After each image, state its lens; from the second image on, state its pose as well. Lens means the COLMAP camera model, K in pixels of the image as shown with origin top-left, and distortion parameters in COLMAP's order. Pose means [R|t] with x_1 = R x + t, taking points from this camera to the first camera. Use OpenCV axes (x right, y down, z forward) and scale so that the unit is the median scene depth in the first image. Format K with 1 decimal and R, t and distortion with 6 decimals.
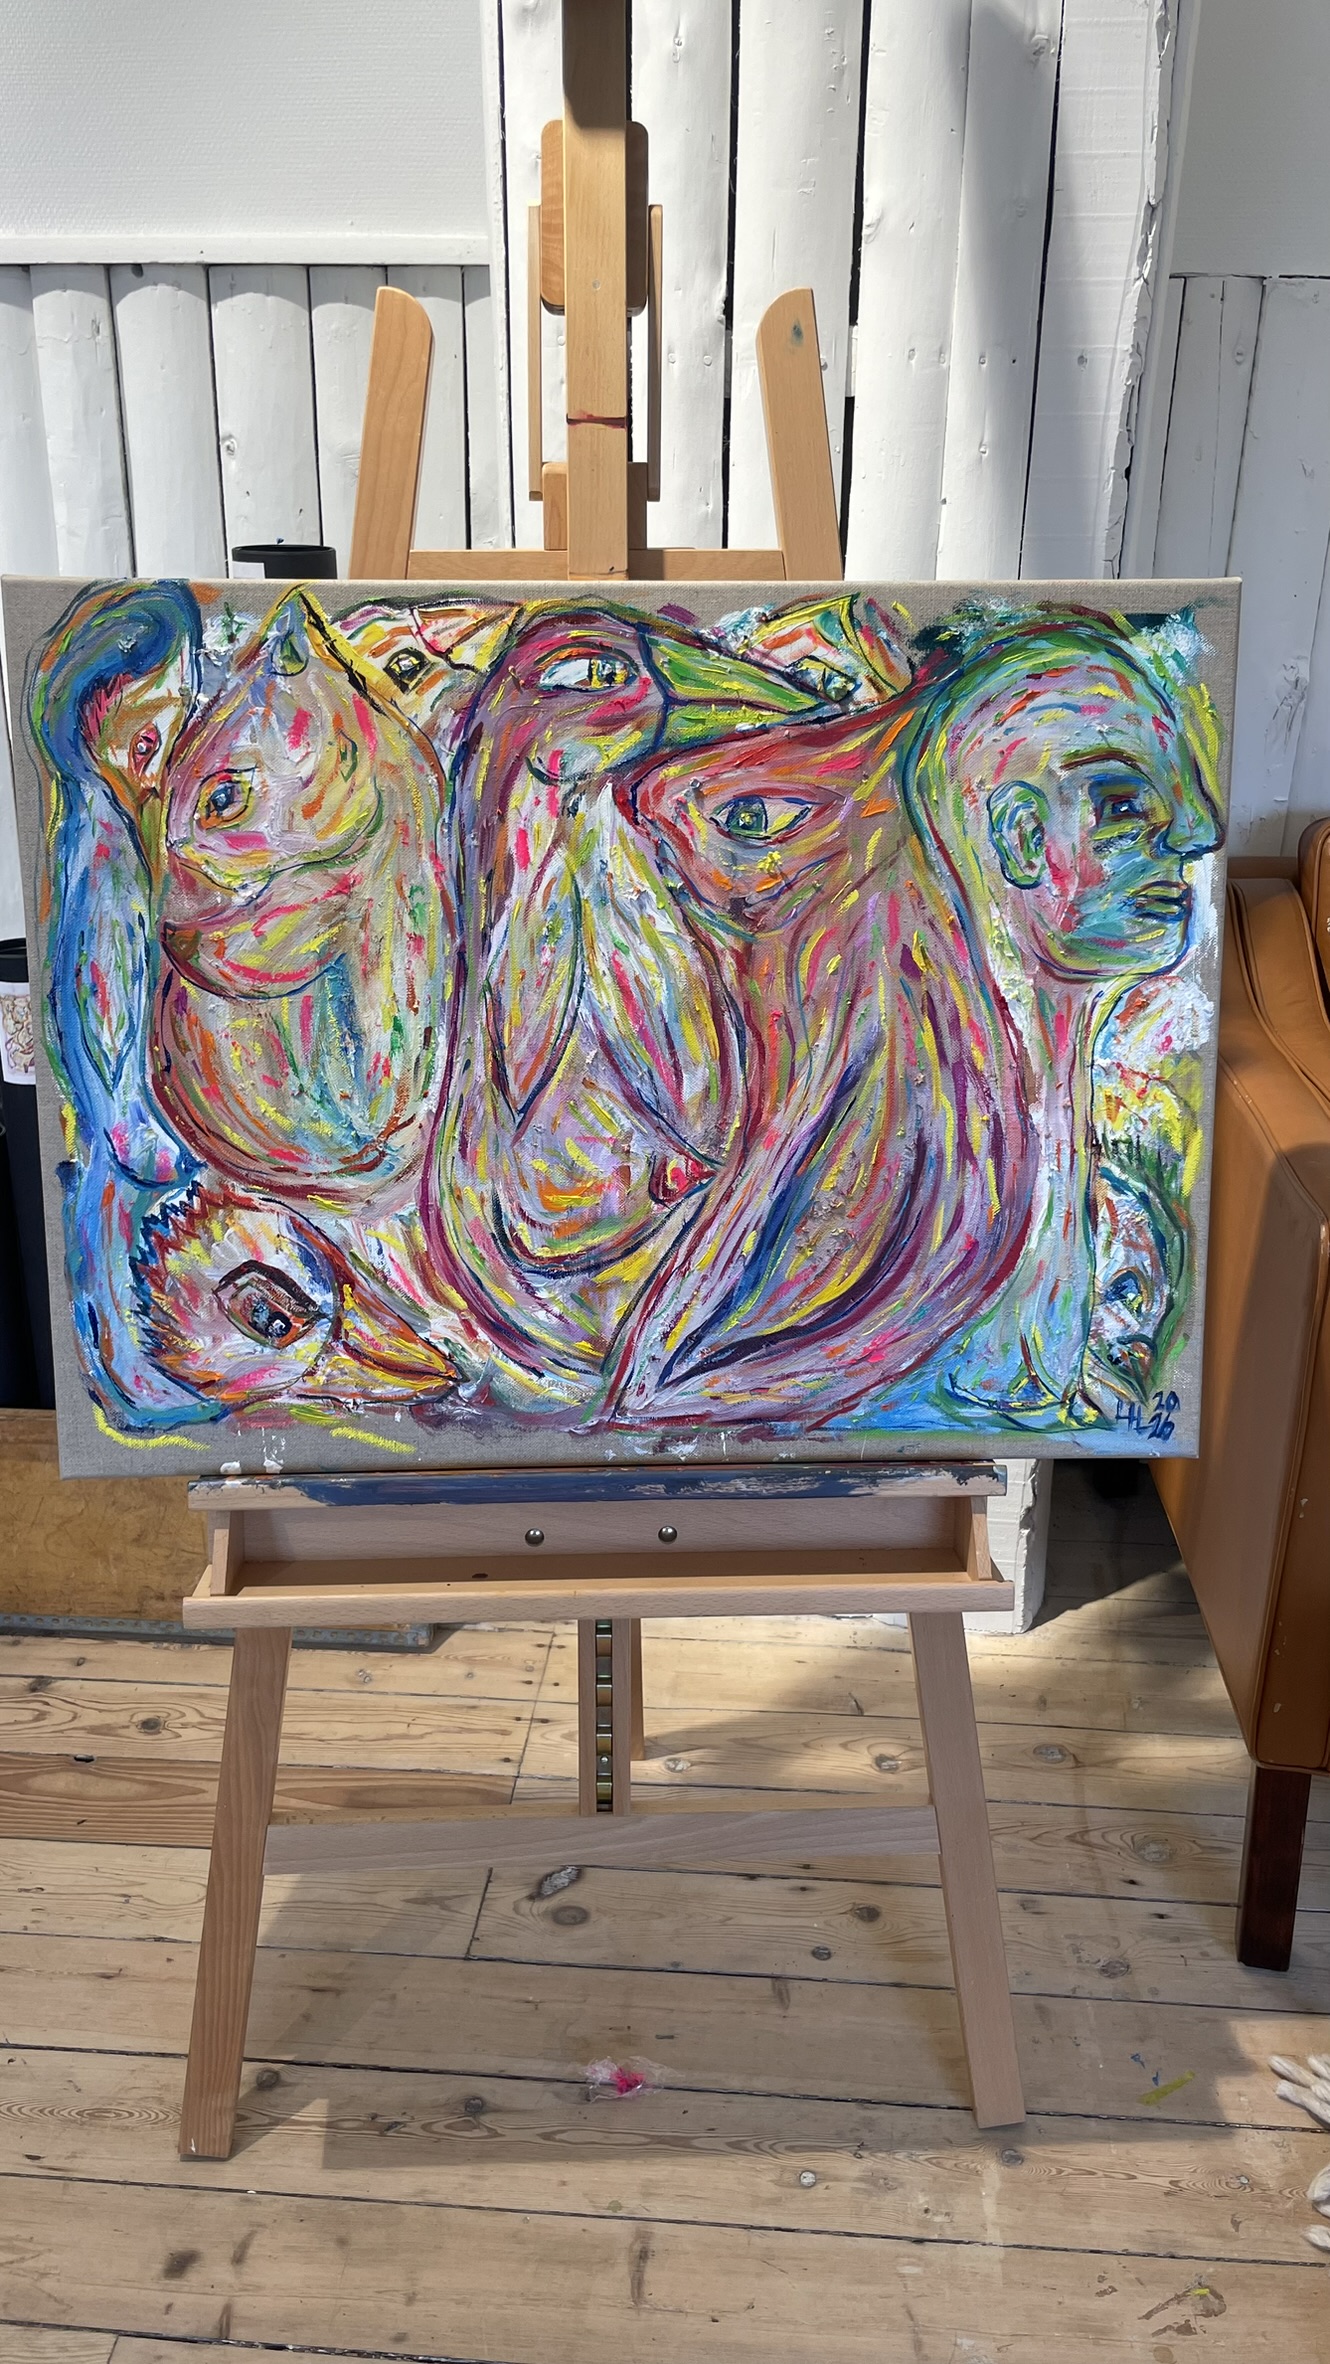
lens RADIAL K [[1834.5, 0, 665.0], [0, 1834.5, 1182.0], [0, 0, 1]] dist [0.135549, -0.410245]
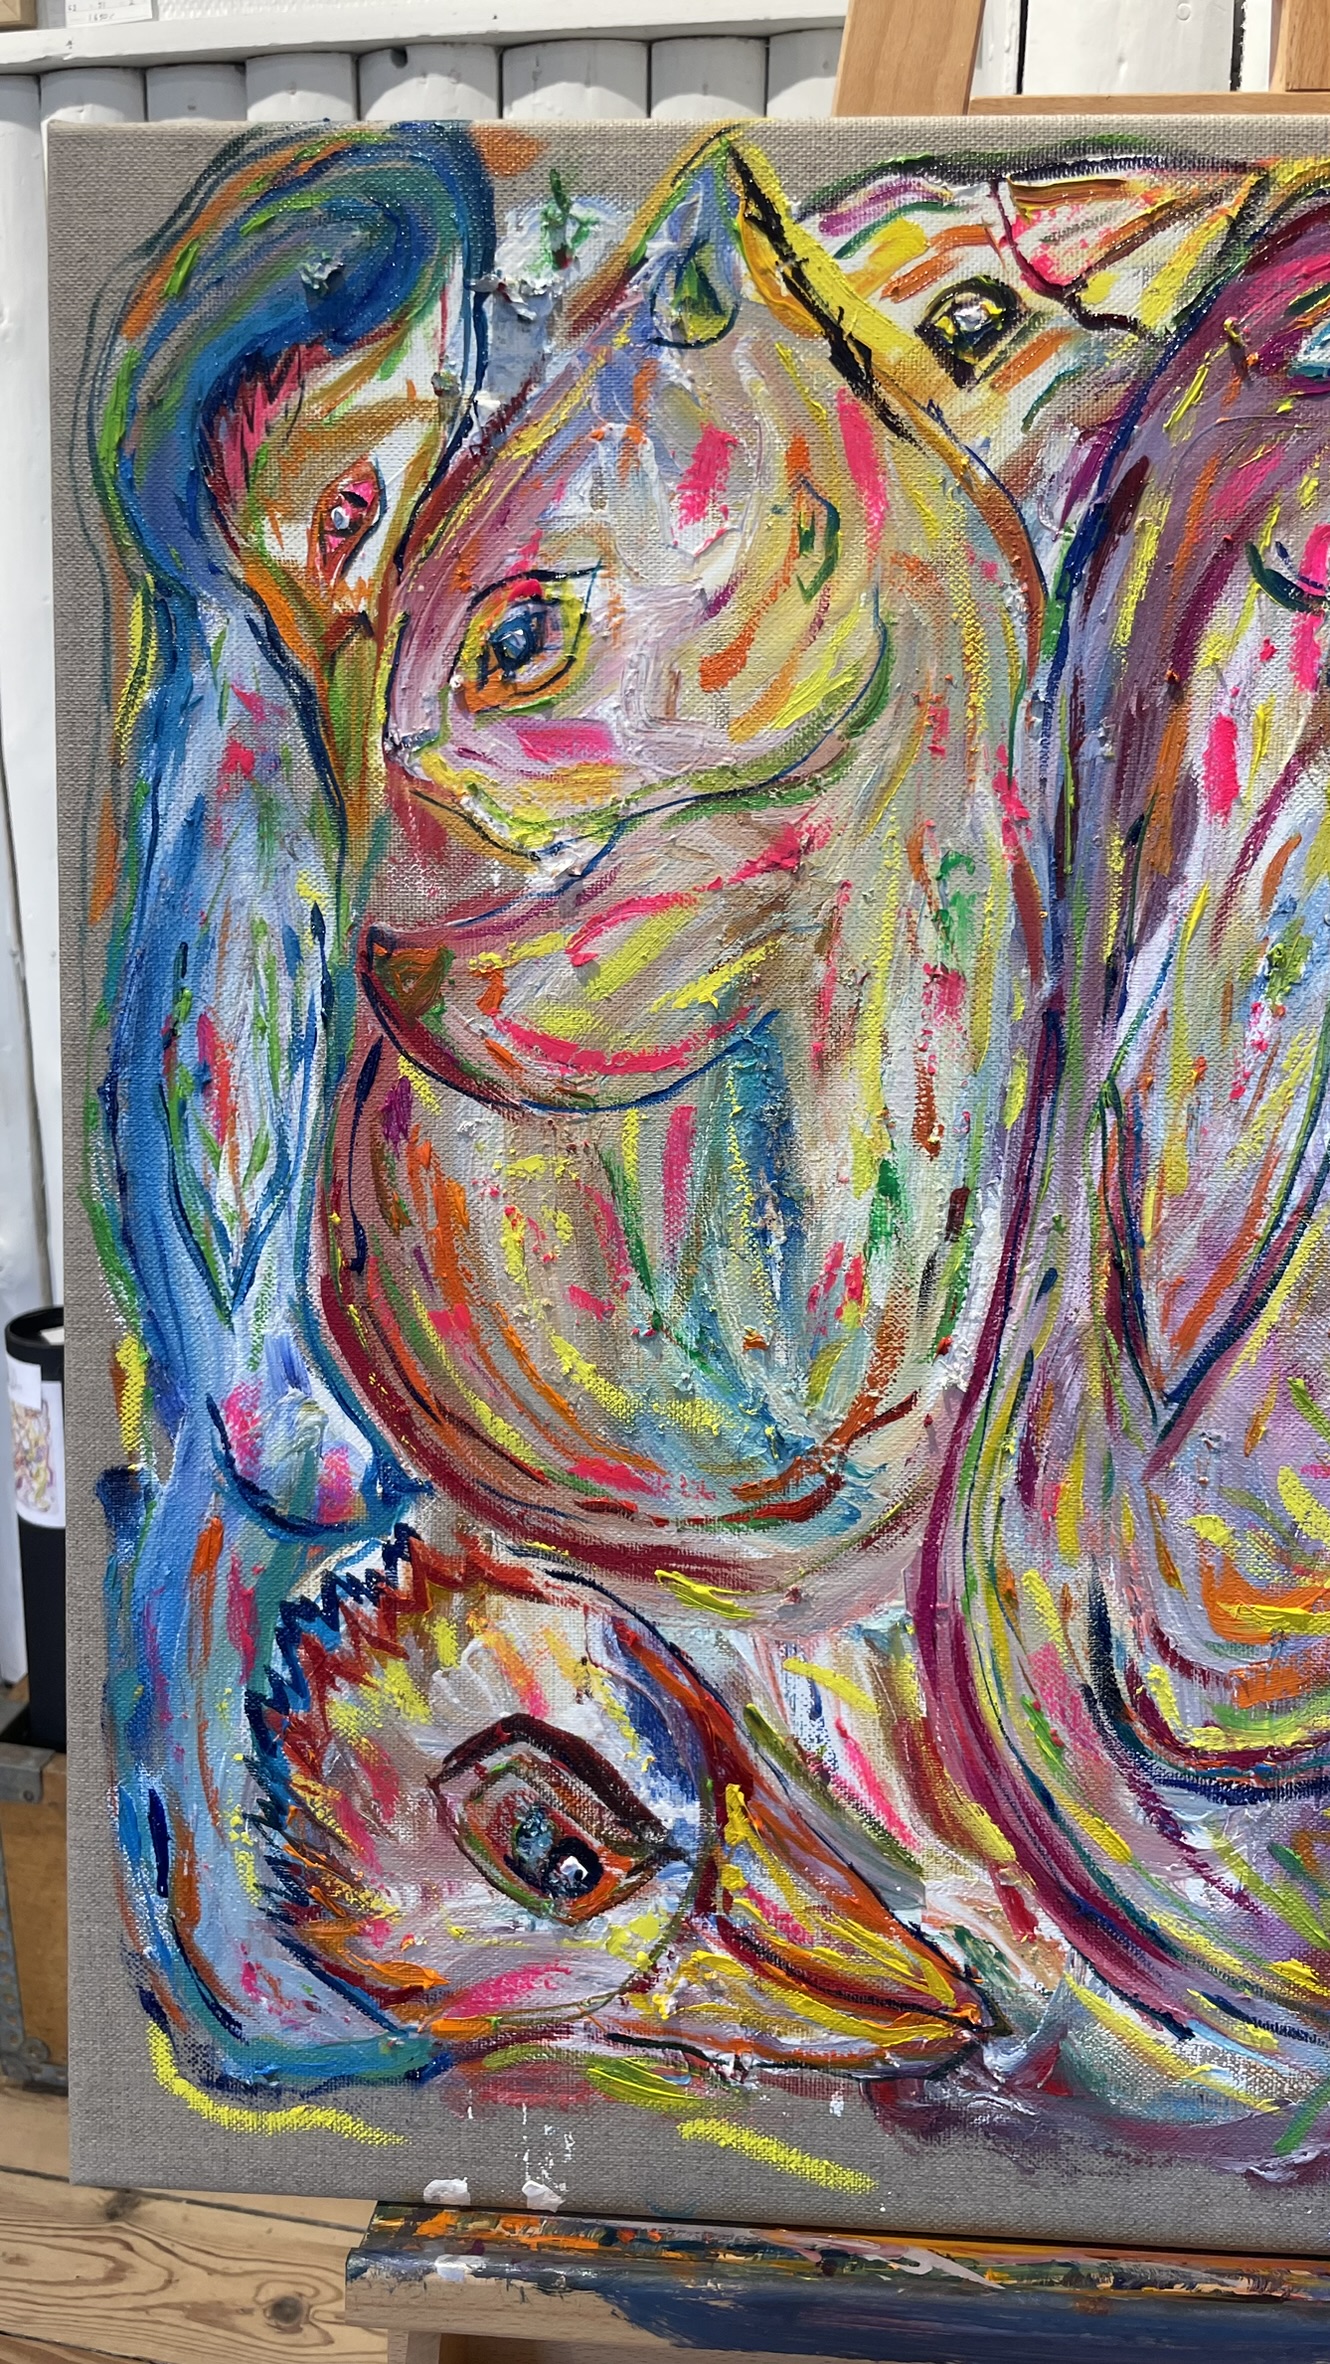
lens RADIAL K [[1906.3, 0, 674.1], [0, 1906.3, 1177.4], [0, 0, 1]] dist [0.070633, -0.126861]
pose [[0.992561, 0.034661, -0.116707, -0.142453], [-0.044570, 0.995520, -0.083390, -0.047252], [0.113294, 0.087971, 0.989659, 0.558464]]
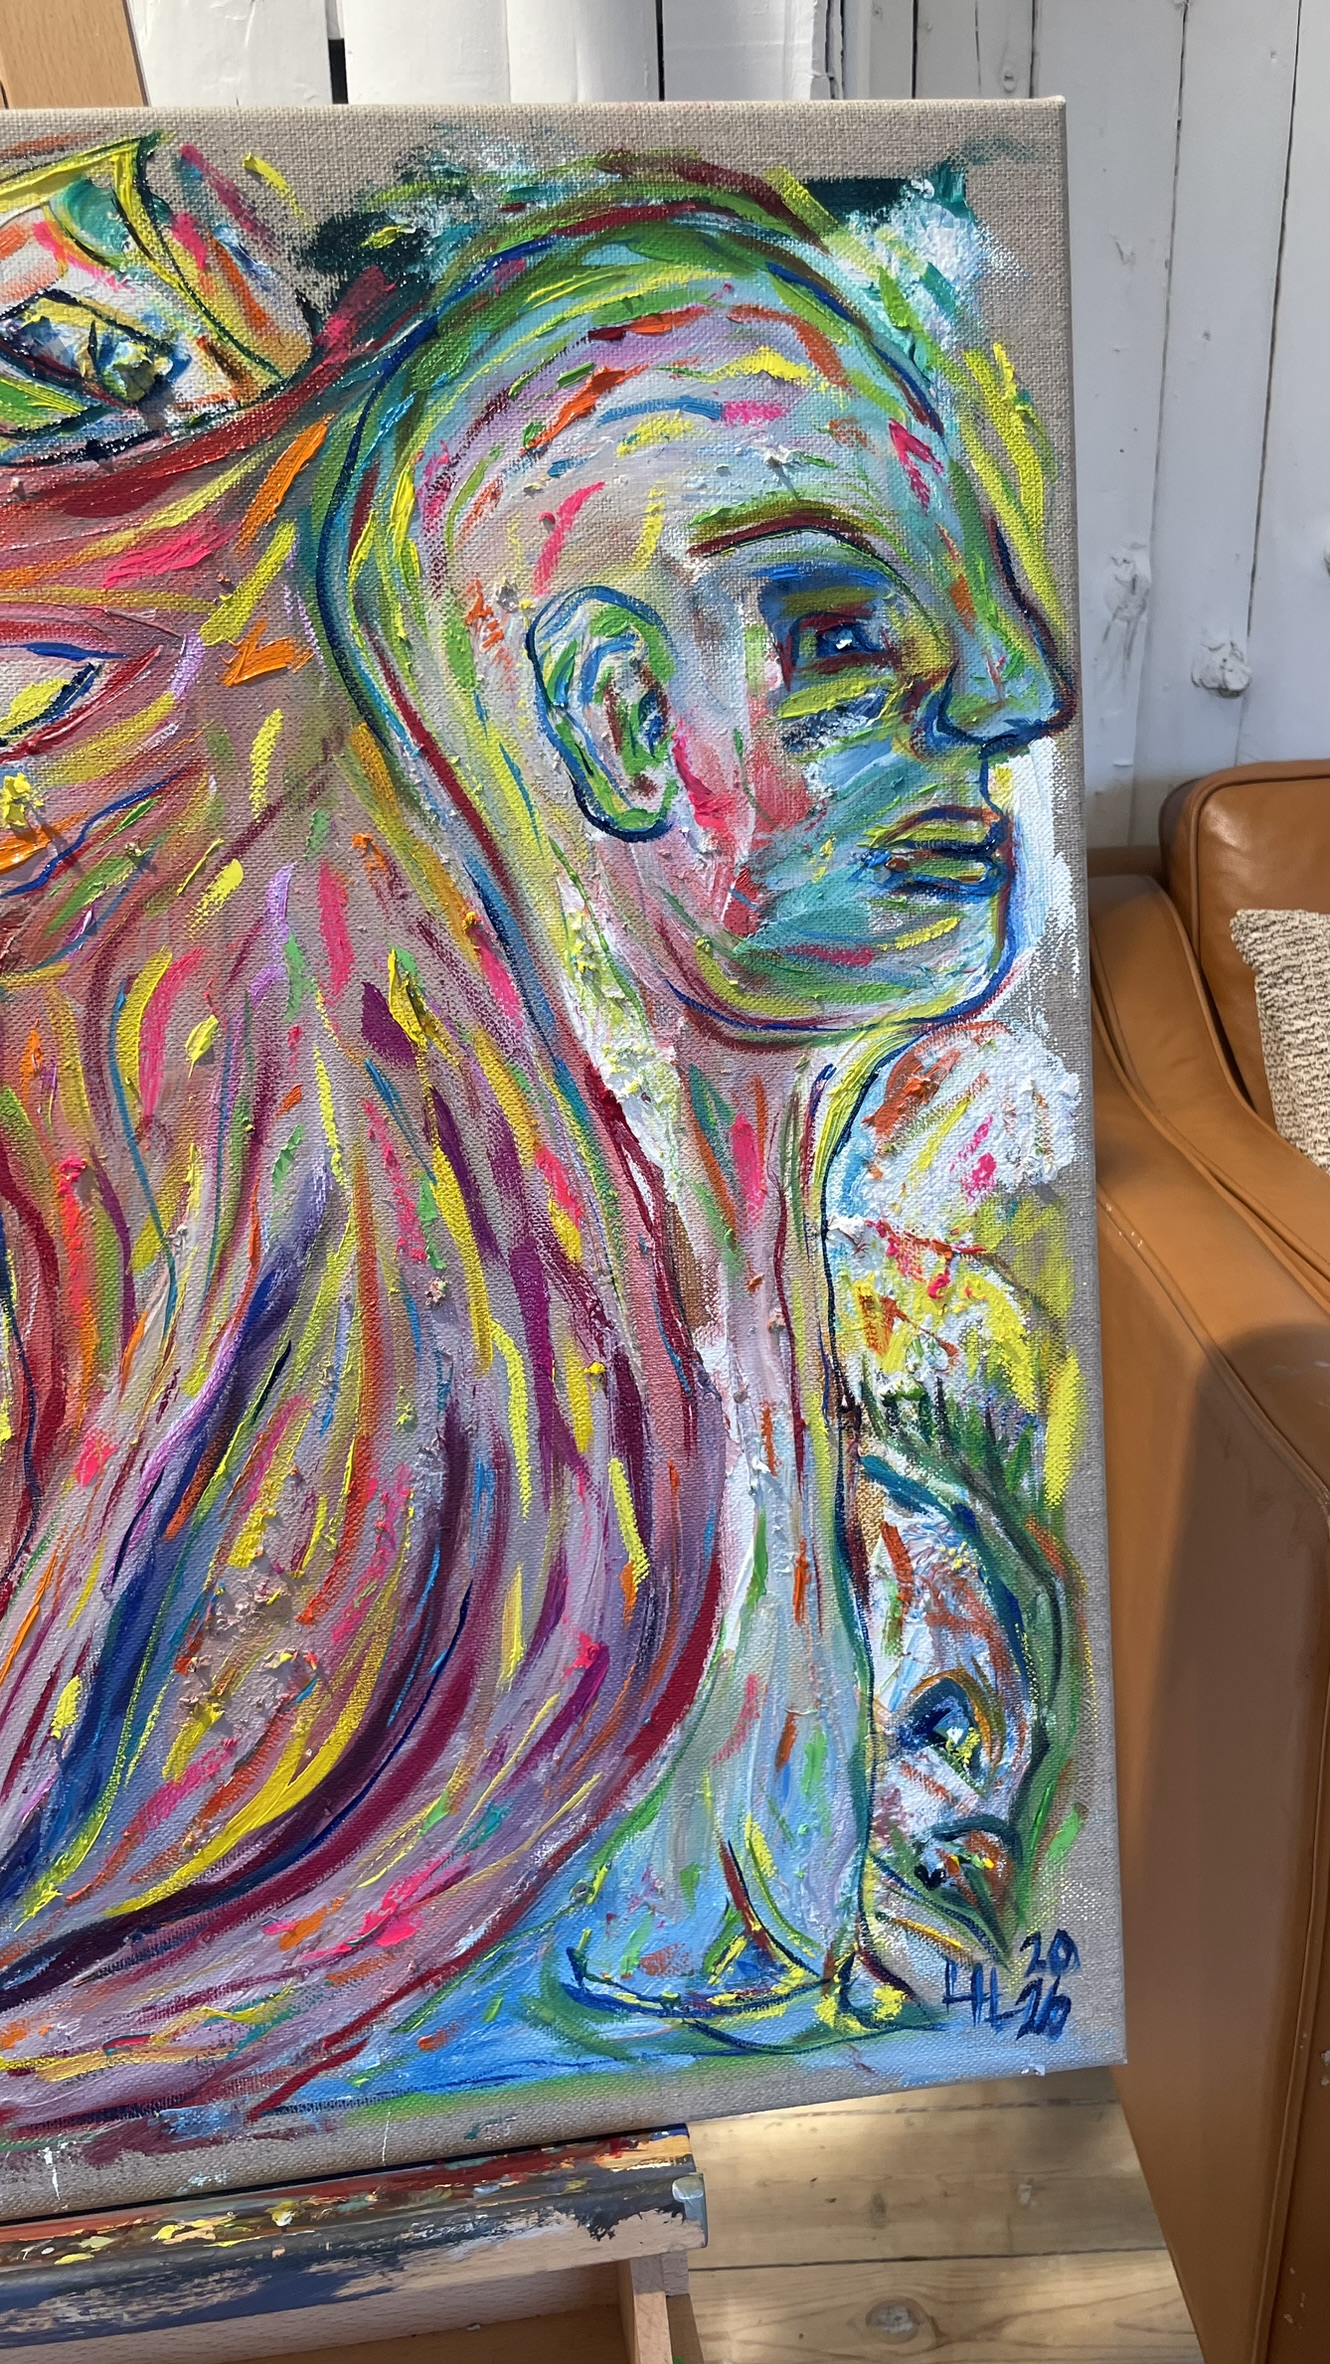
lens RADIAL K [[1926.2, 0, 663.5], [0, 1926.2, 1194.7], [0, 0, 1]] dist [0.078774, -0.143929]
pose [[0.993079, -0.069807, 0.094447, 0.152119], [0.073929, 0.996426, -0.040872, -0.056994], [-0.091257, 0.047572, 0.994690, 0.551632]]
